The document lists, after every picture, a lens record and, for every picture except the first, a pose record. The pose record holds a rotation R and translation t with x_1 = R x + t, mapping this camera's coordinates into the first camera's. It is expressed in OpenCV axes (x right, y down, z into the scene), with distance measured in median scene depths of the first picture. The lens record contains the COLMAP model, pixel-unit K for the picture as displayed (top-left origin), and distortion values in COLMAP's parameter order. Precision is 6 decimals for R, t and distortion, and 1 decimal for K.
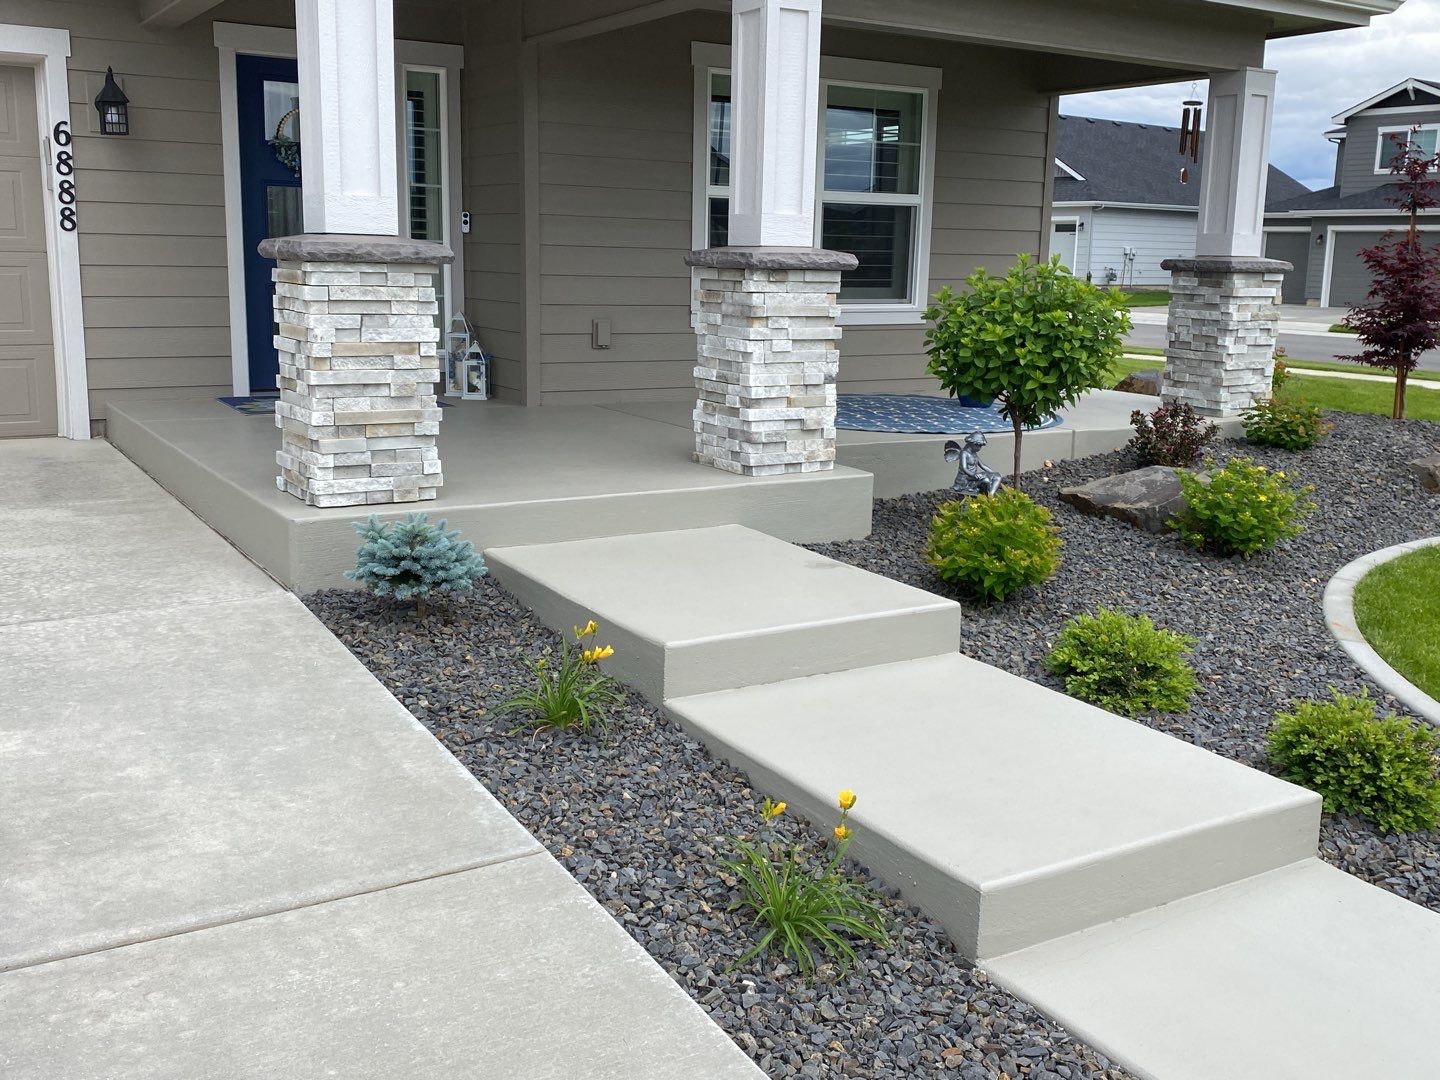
lens RADIAL K [[1380.7, 0, 720.0], [0, 1380.7, 540.0], [0, 0, 1]] dist [0.084641, -0.015128]
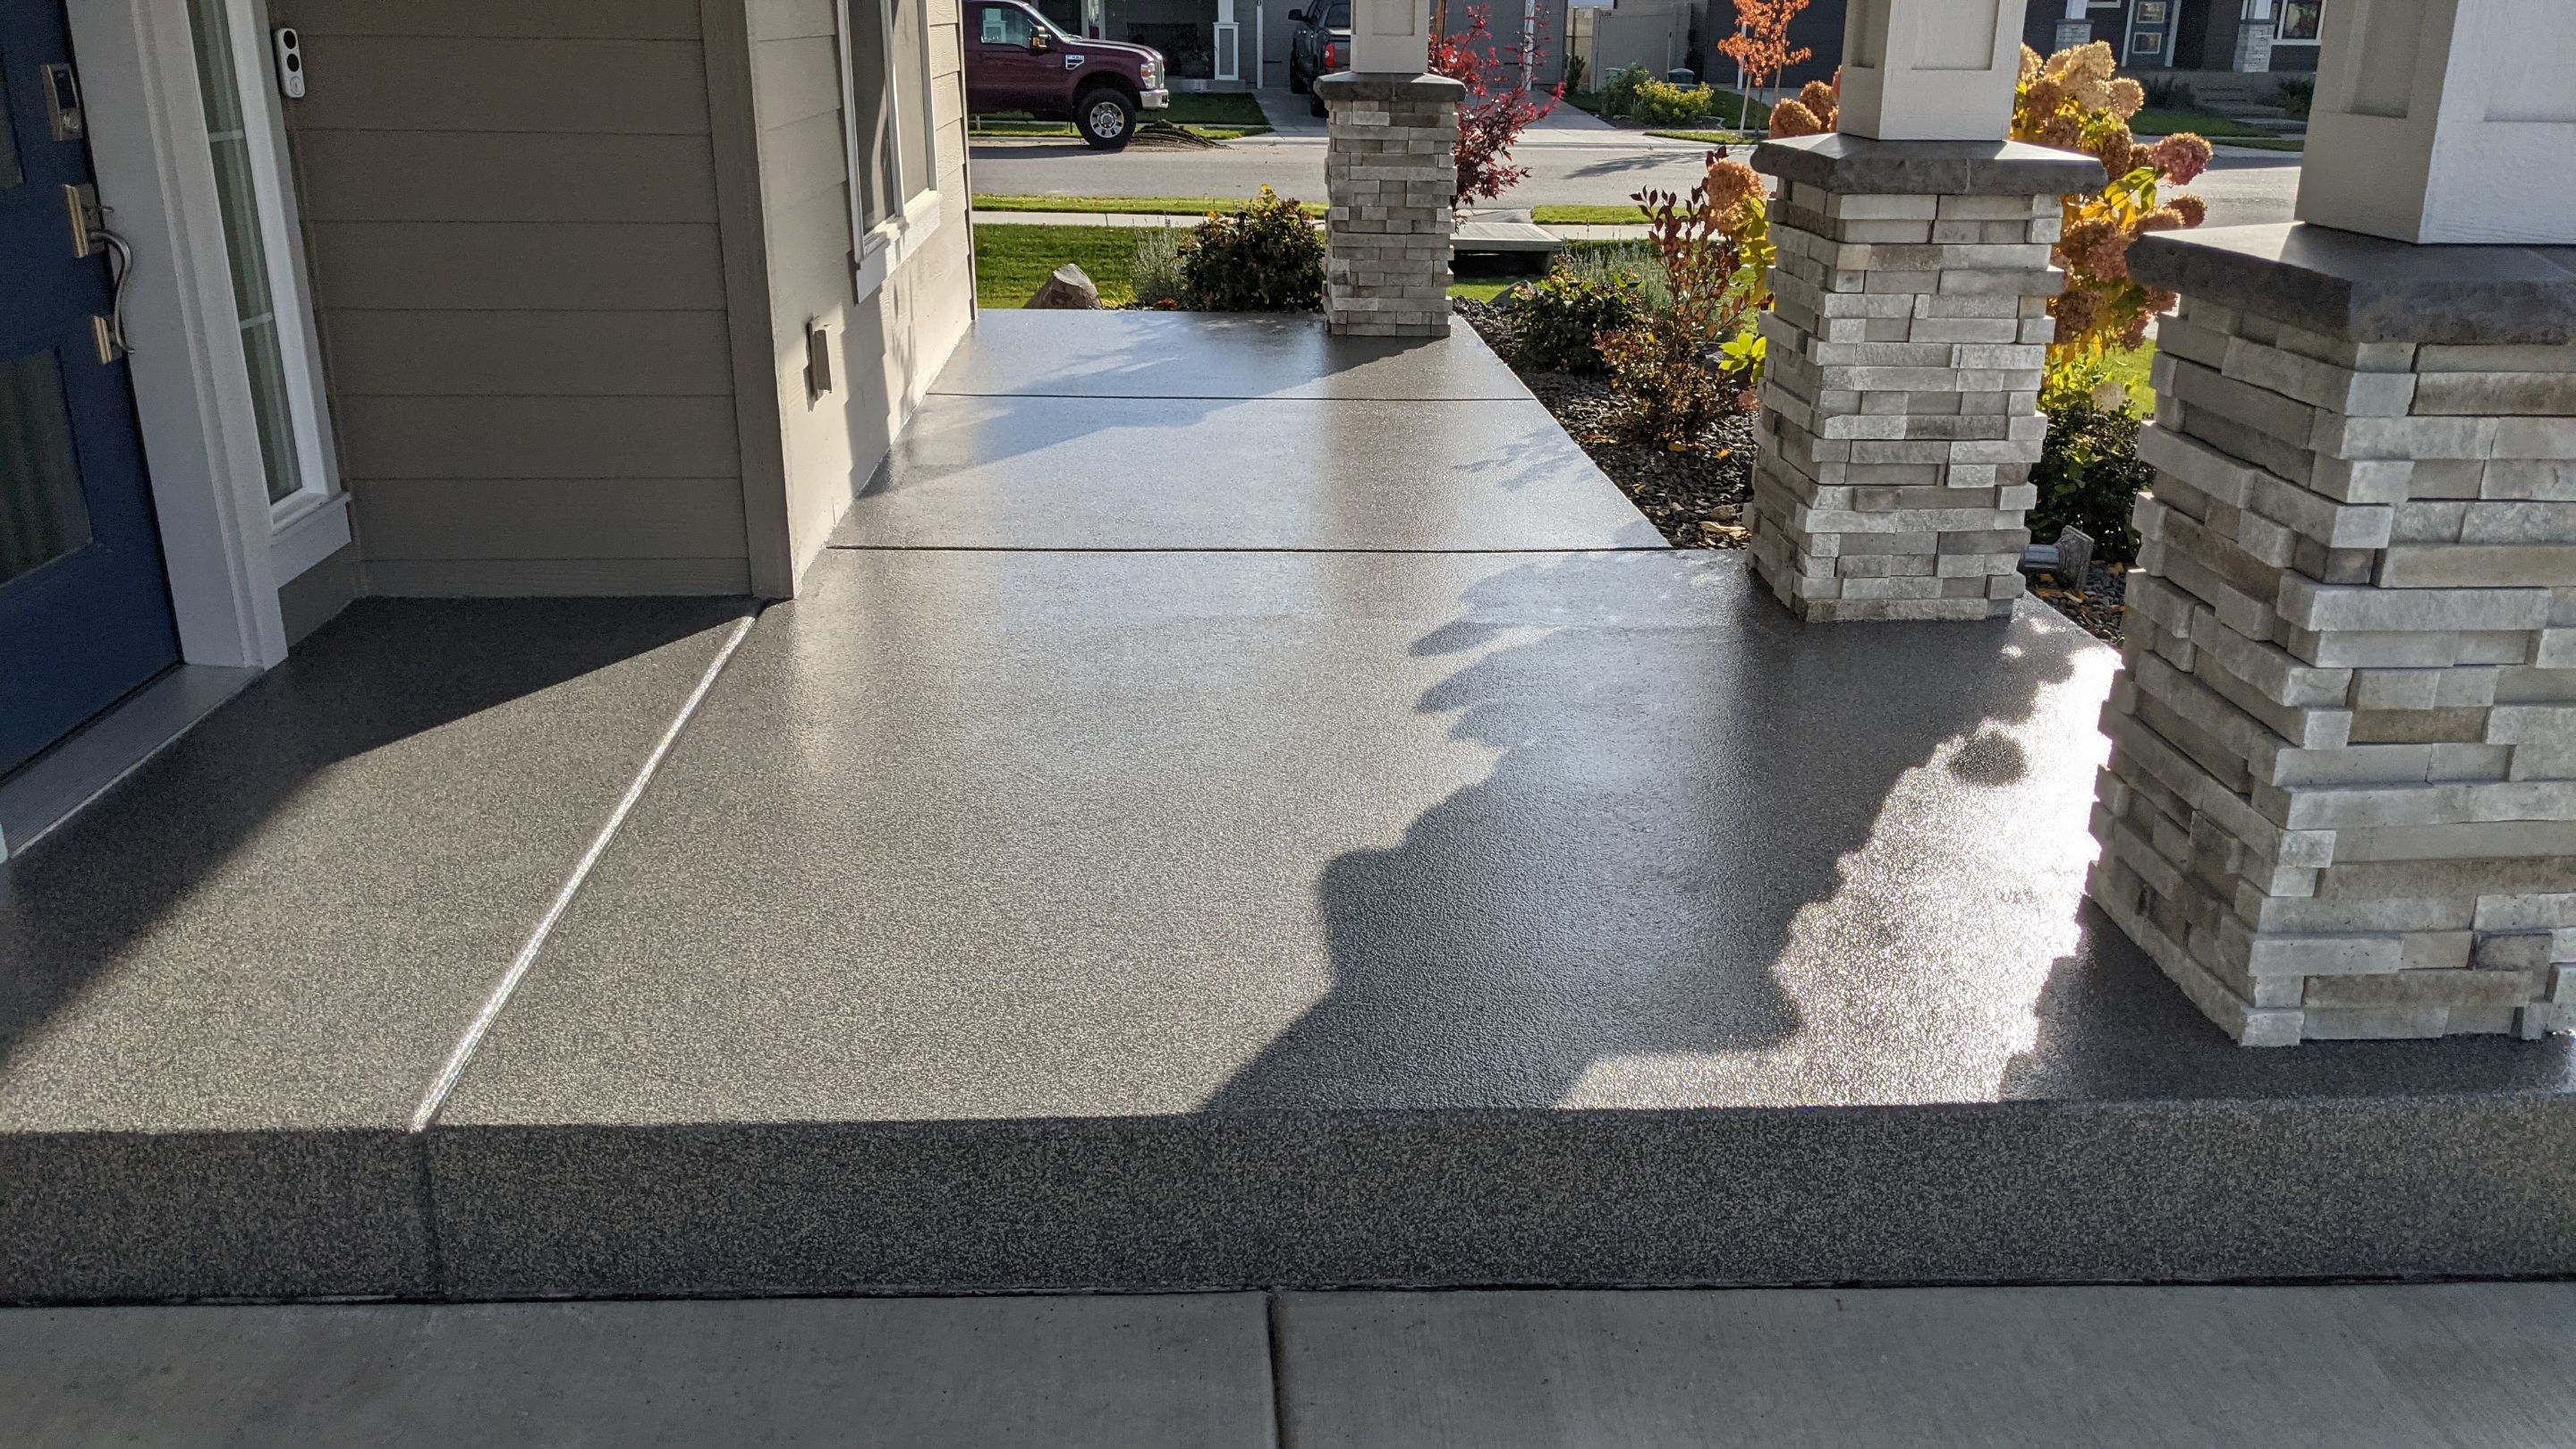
lens RADIAL K [[2020.8, 0, 1288.0], [0, 2020.8, 724.5], [0, 0, 1]] dist [0.014810, -0.001845]
pose [[0.471548, -0.310016, 0.825550, -0.714131], [0.177511, 0.950374, 0.255498, -0.242864], [-0.863789, 0.026064, 0.503178, 0.870516]]
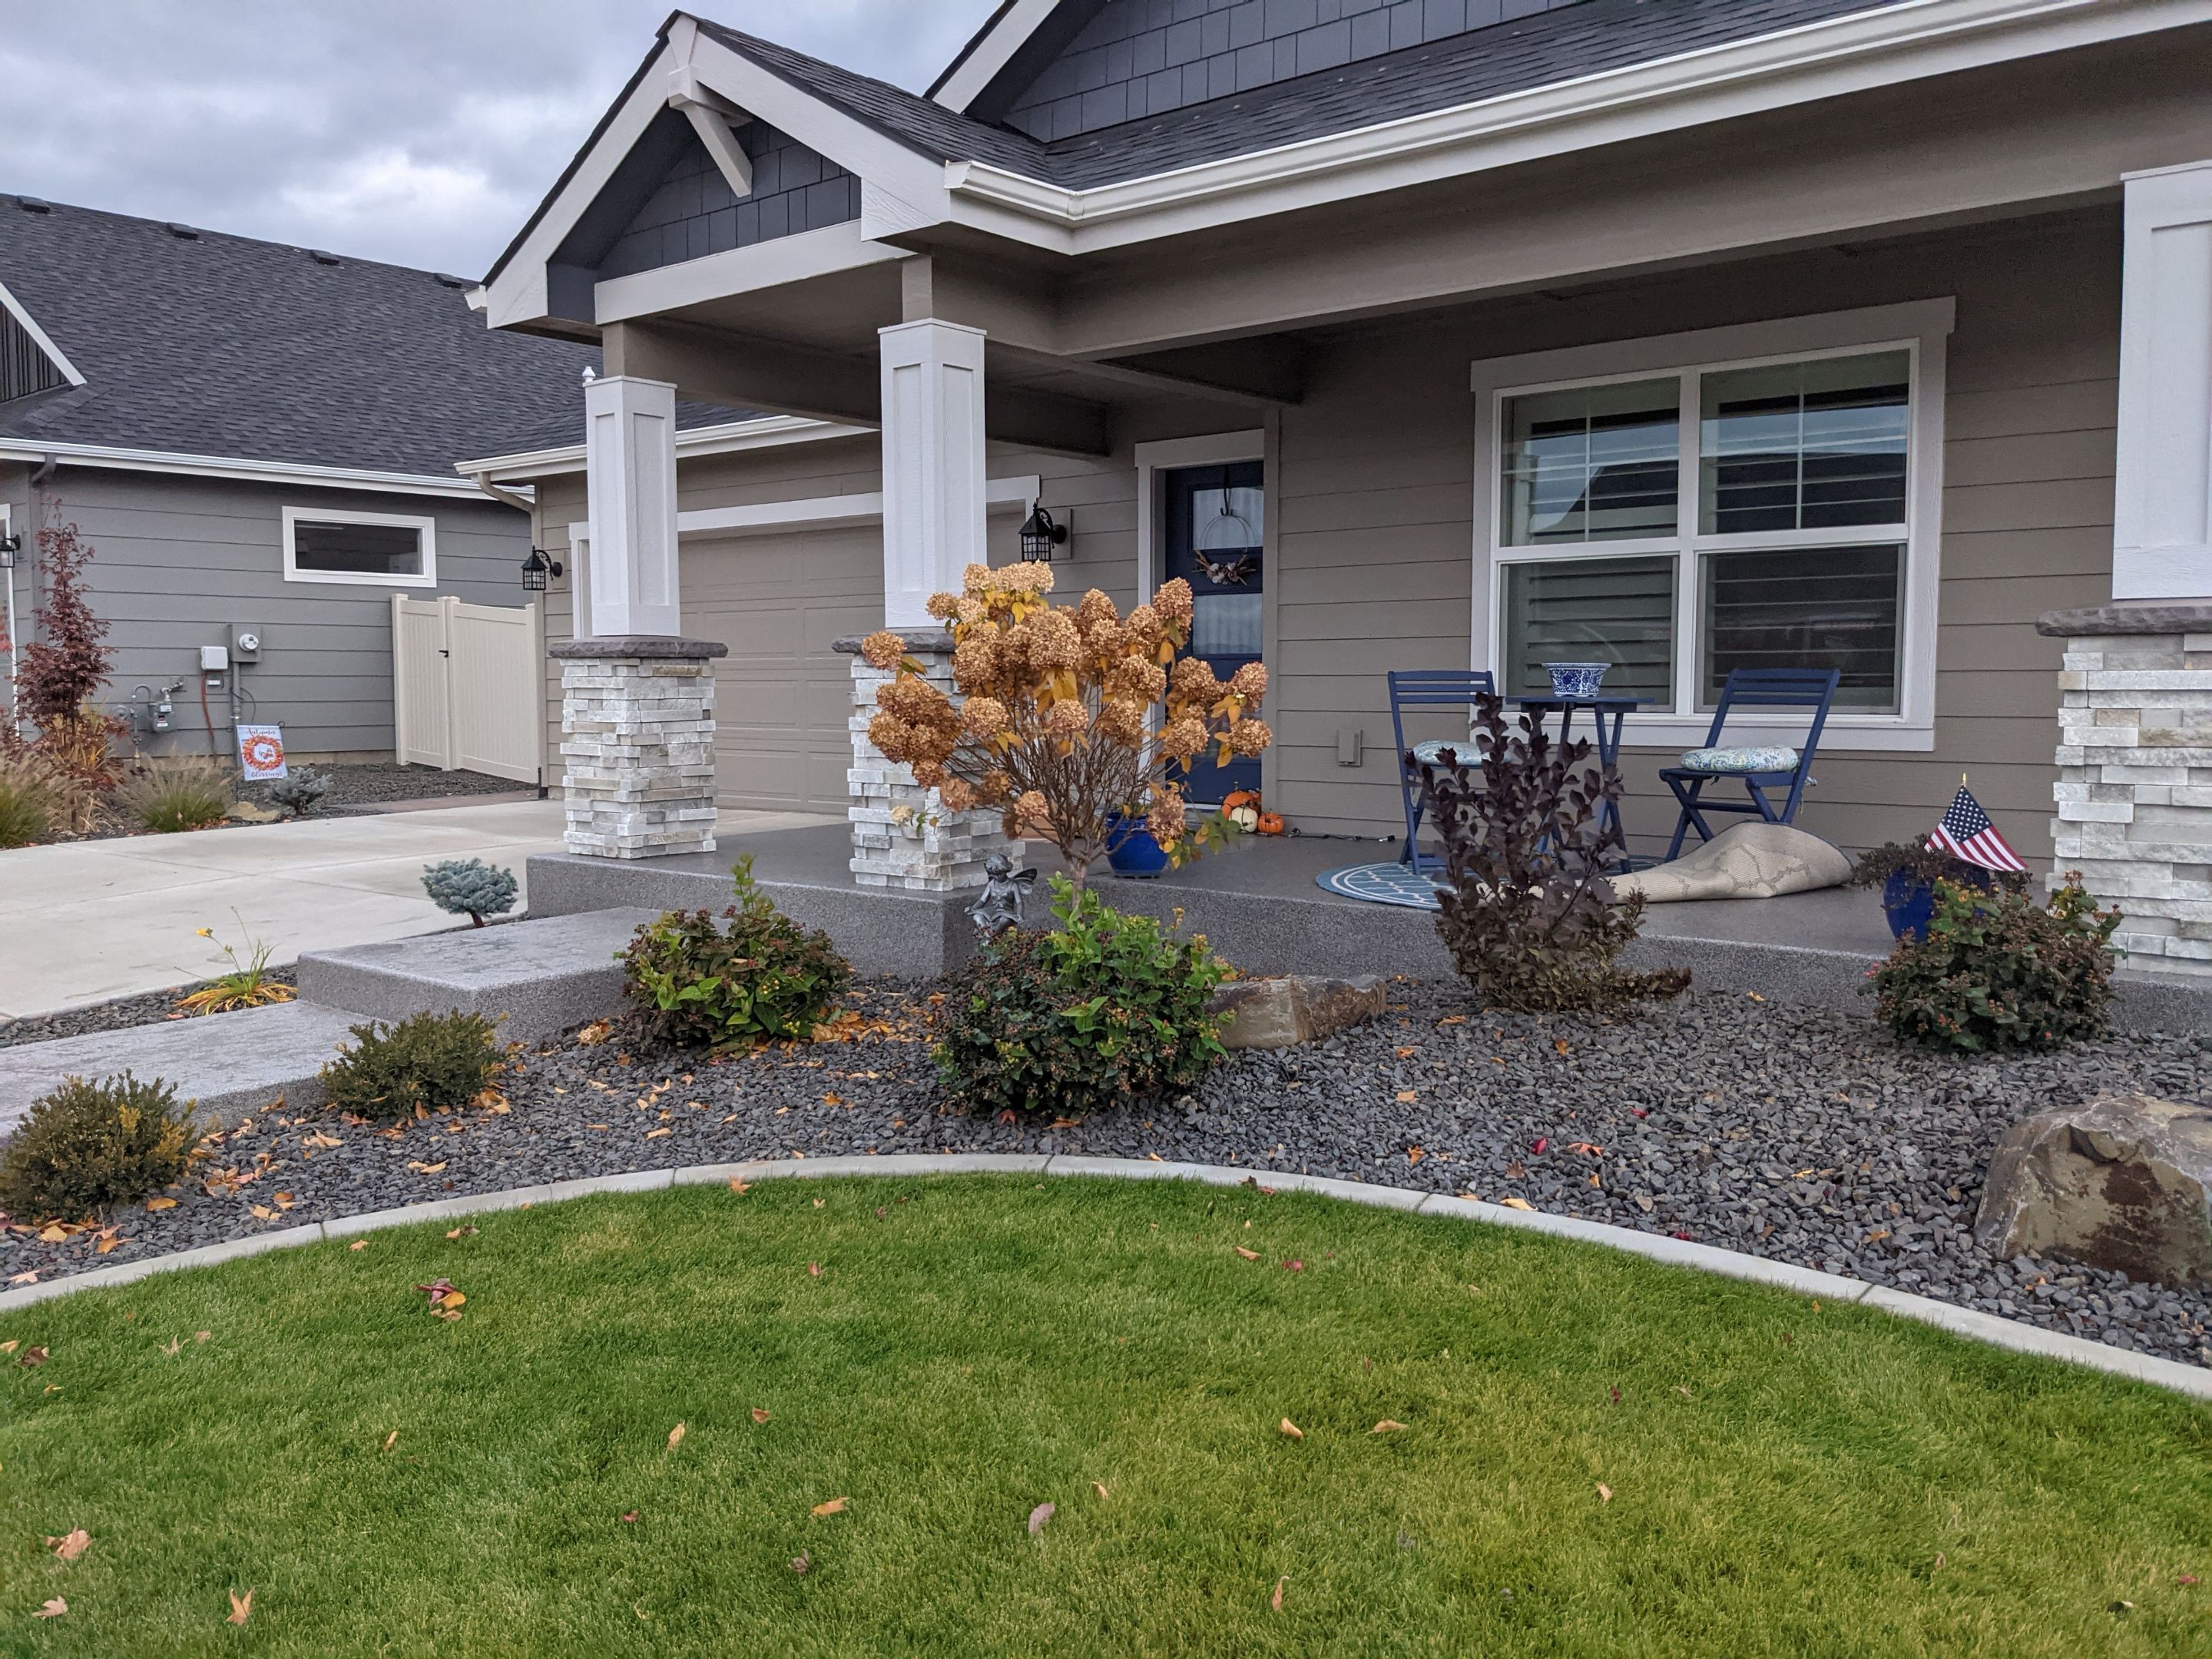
lens RADIAL K [[1725.1, 0, 1106.0], [0, 1725.1, 829.5], [0, 0, 1]] dist [0.009301, 0.000246]
pose [[0.312919, 0.058485, -0.947977, 1.126060], [-0.181546, 0.983382, 0.000743, -0.111148], [0.932268, 0.171869, 0.318337, 0.801139]]
